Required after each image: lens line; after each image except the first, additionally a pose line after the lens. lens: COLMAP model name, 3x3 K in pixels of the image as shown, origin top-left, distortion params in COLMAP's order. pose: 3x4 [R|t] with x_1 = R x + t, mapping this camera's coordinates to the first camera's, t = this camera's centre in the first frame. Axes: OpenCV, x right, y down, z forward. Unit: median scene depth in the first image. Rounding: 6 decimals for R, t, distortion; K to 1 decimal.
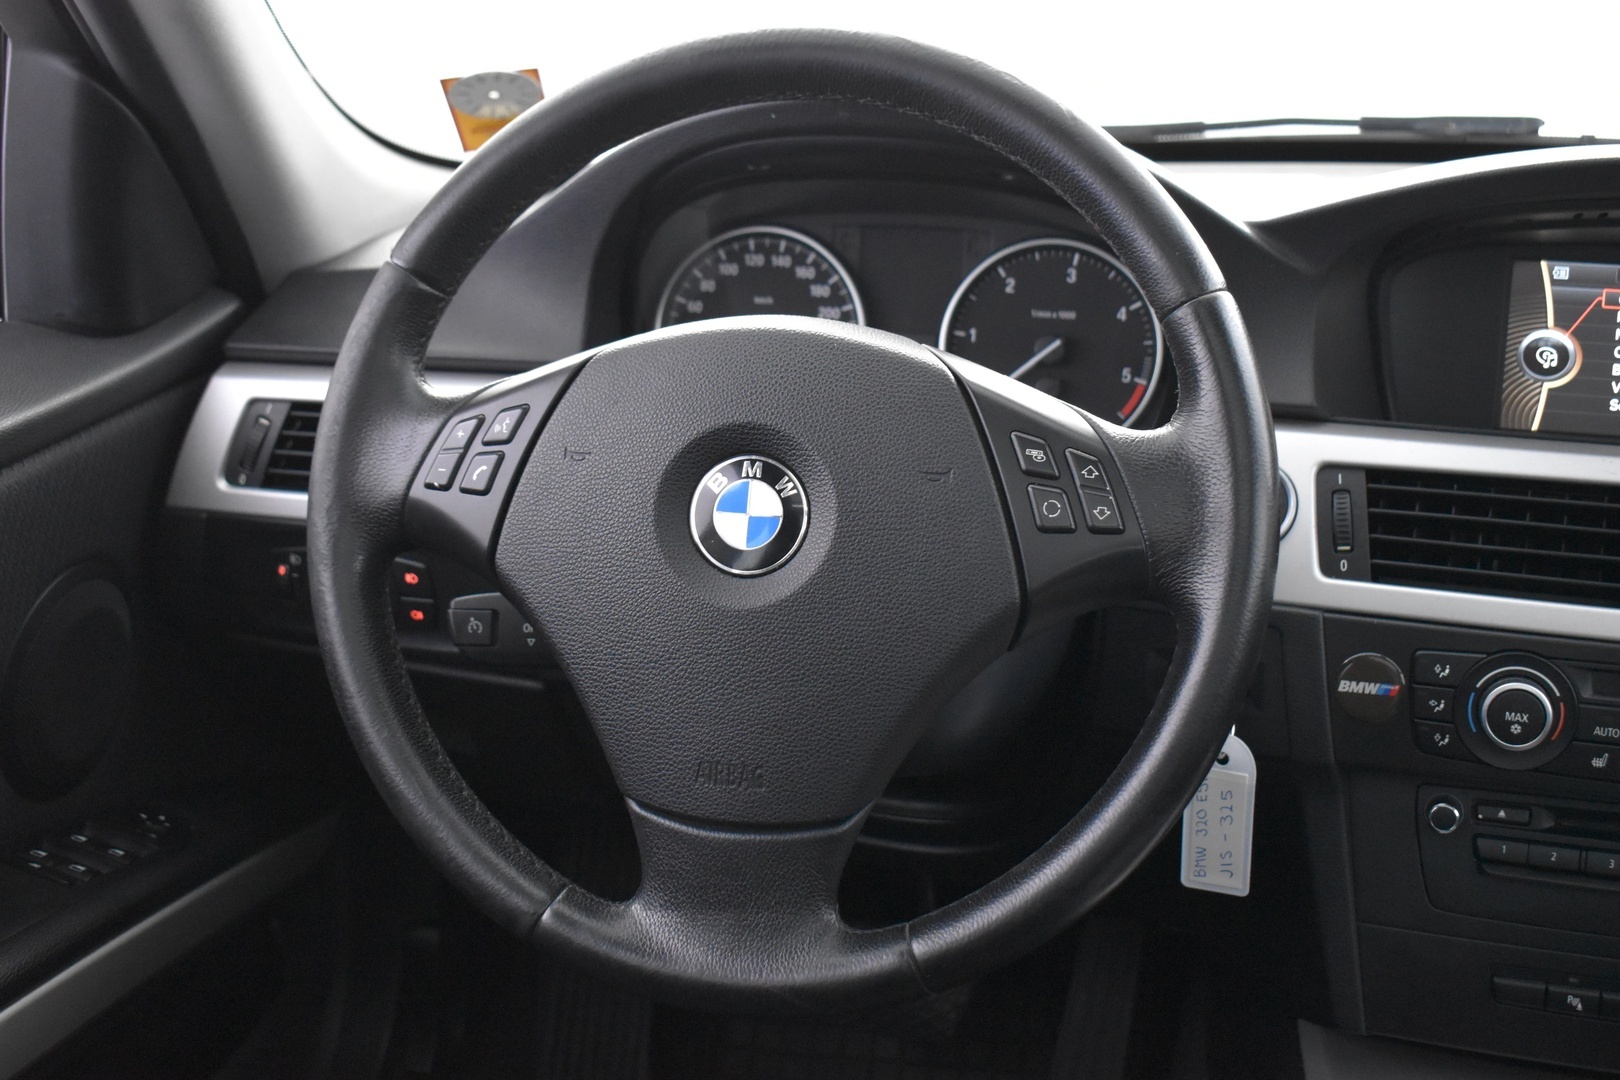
lens RADIAL K [[2143.3, 0, 816.6], [0, 2143.3, 534.5], [0, 0, 1]] dist [-0.029828, 0.000000]
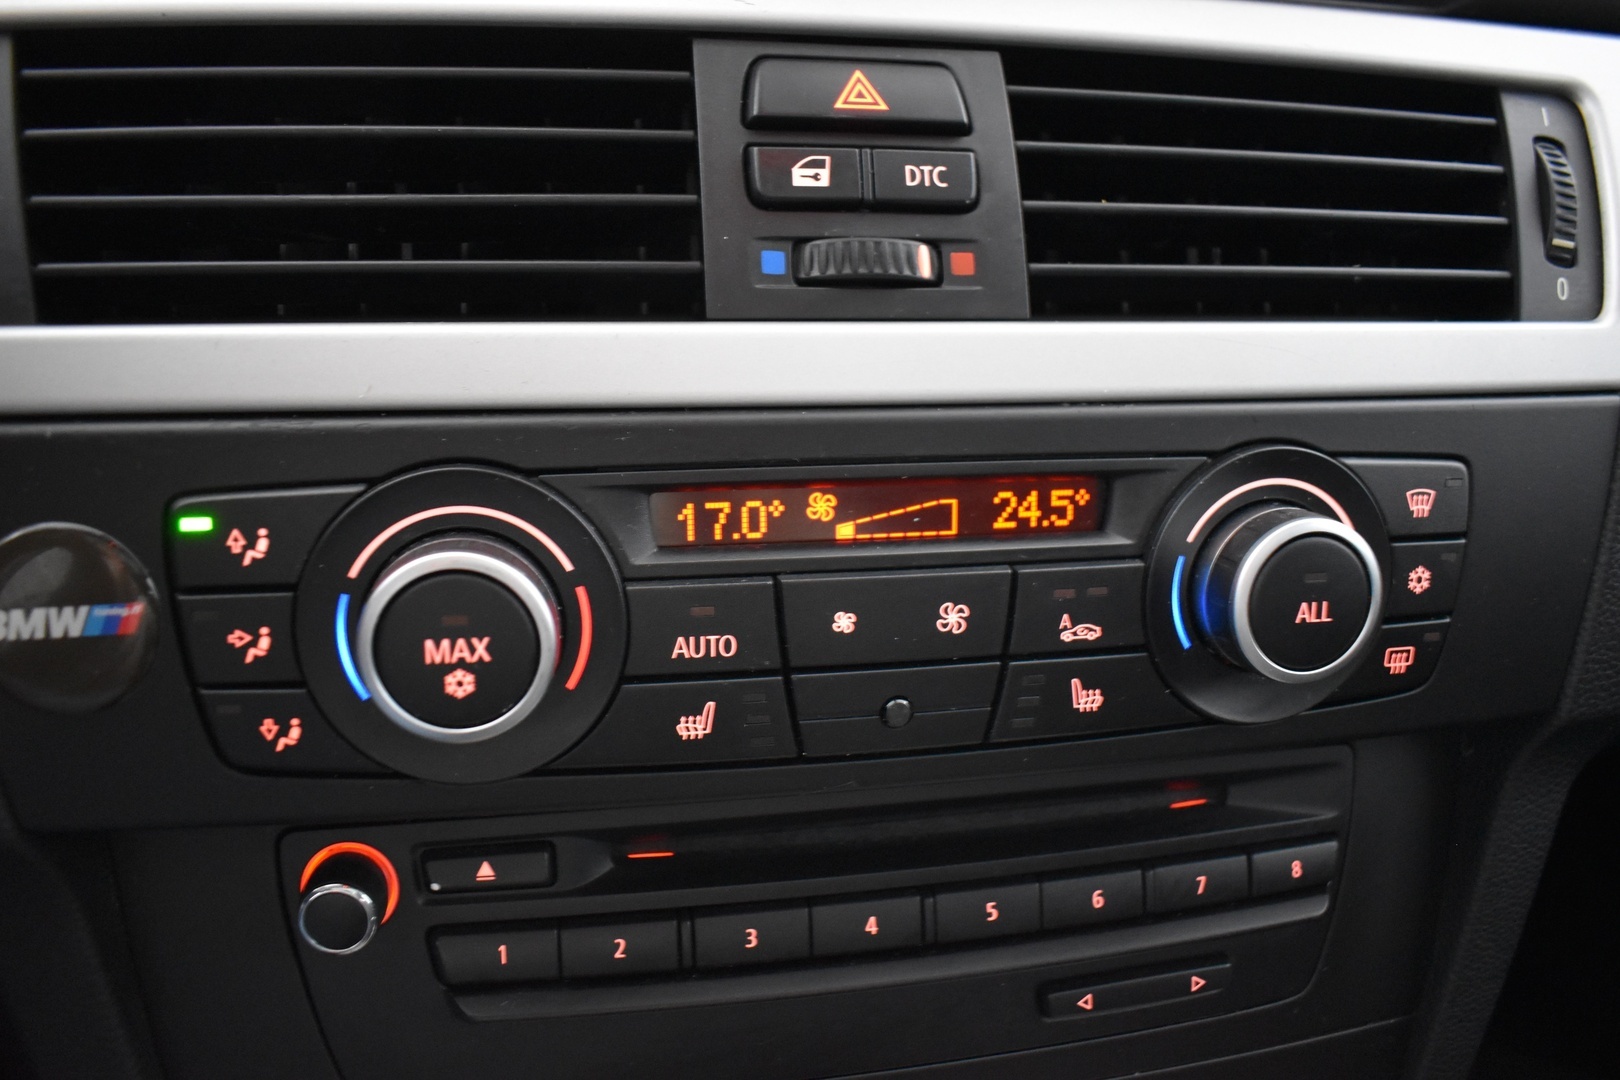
lens RADIAL K [[1274.9, 0, 818.5], [0, 1274.9, 528.6], [0, 0, 1]] dist [-0.094973, 0.025886]
pose [[0.886162, -0.136526, 0.442806, 0.284491], [0.109352, 0.990235, 0.086469, 0.053290], [-0.450288, -0.028204, 0.892438, 0.771937]]
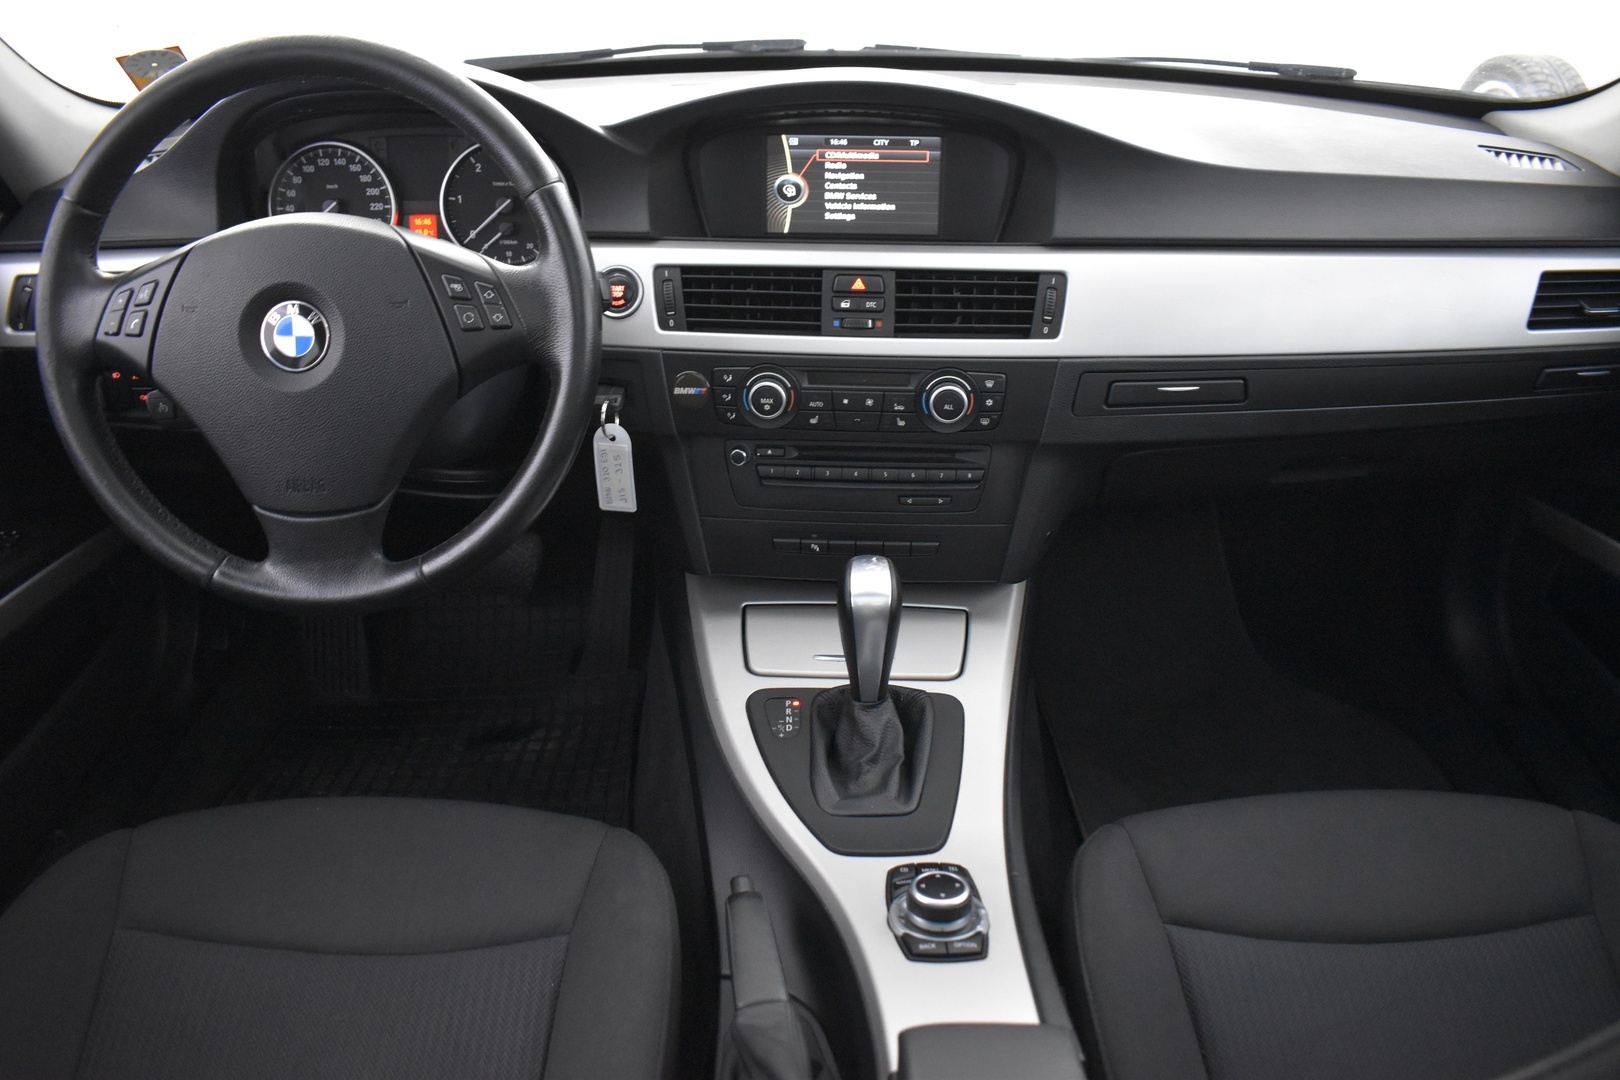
lens RADIAL K [[1274.9, 0, 809.4], [0, 1274.9, 541.5], [0, 0, 1]] dist [-0.094973, 0.025886]
pose [[0.972402, -0.117898, 0.201330, 0.126374], [0.071719, 0.972195, 0.222918, -0.036906], [-0.222014, -0.202327, 0.953821, -0.070310]]
